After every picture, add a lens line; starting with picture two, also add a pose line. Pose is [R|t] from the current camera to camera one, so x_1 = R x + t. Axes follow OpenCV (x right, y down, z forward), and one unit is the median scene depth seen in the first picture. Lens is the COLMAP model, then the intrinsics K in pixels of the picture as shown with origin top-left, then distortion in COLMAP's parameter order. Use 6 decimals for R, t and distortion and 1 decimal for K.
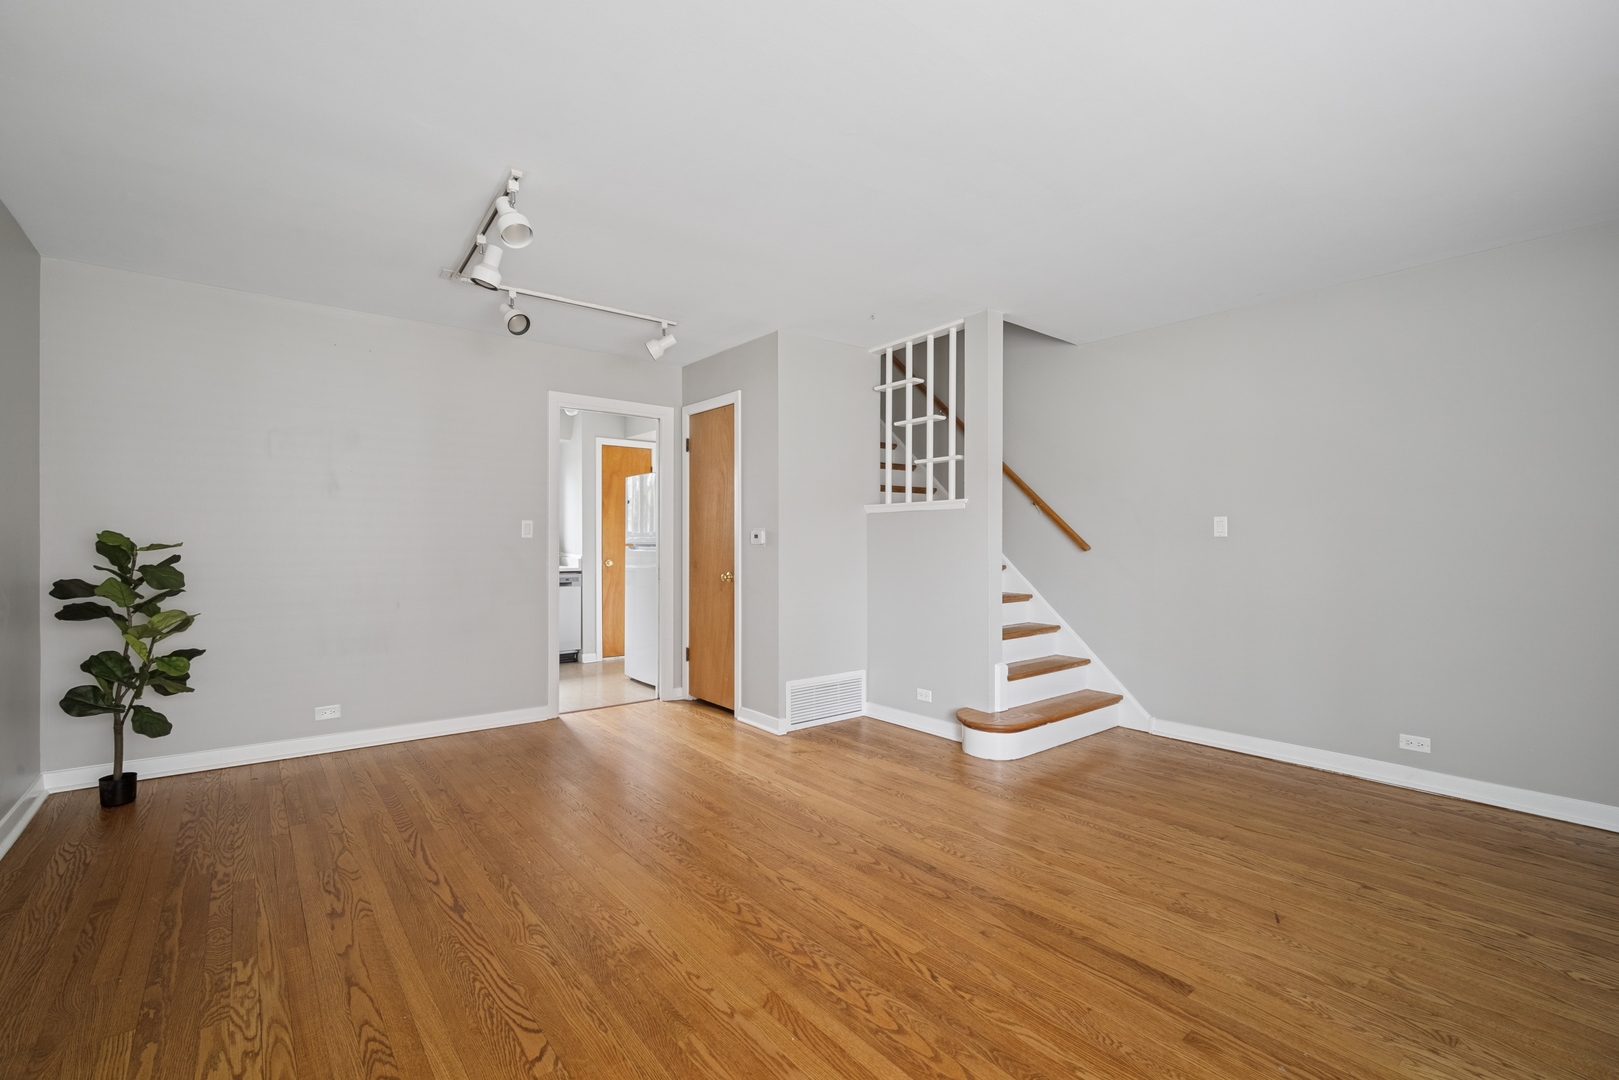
lens RADIAL K [[705.8, 0, 817.8], [0, 705.8, 542.2], [0, 0, 1]] dist [-0.000934, 0.000199]
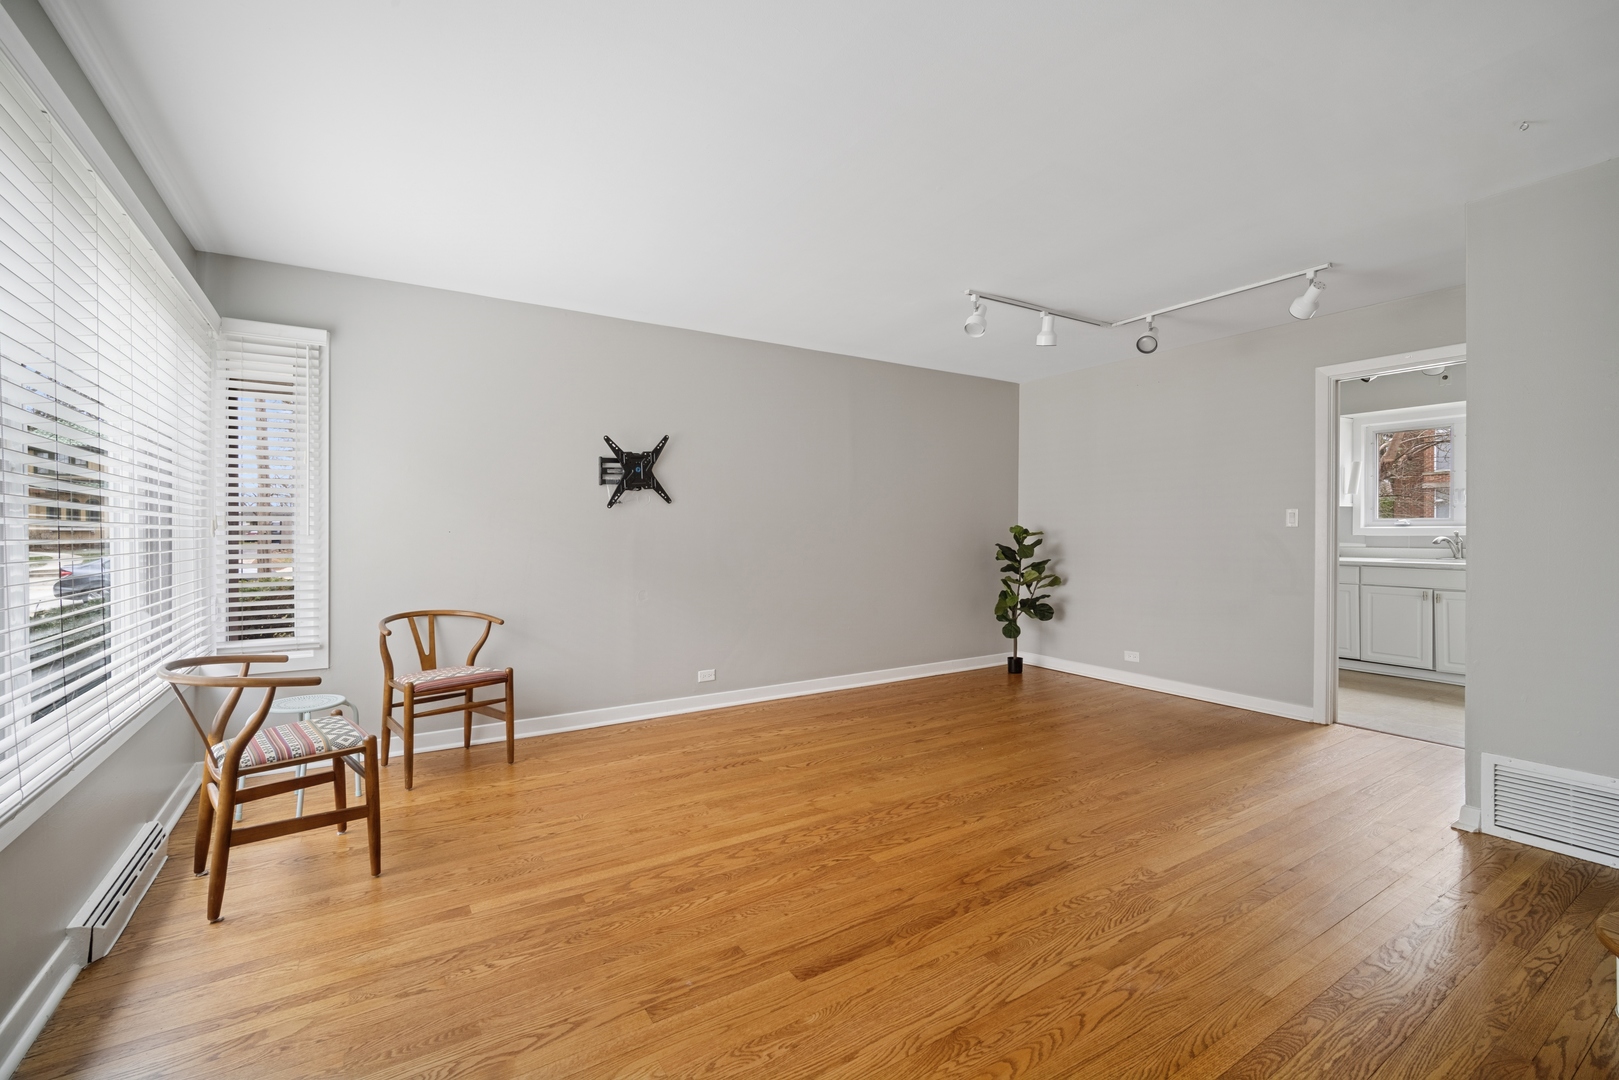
lens RADIAL K [[705.8, 0, 812.7], [0, 705.8, 536.9], [0, 0, 1]] dist [-0.000934, 0.000199]
pose [[-0.115773, 0.003584, -0.993269, 1.250918], [0.002085, 0.999992, 0.003366, 0.008107], [0.993274, -0.001682, -0.115779, 0.939607]]
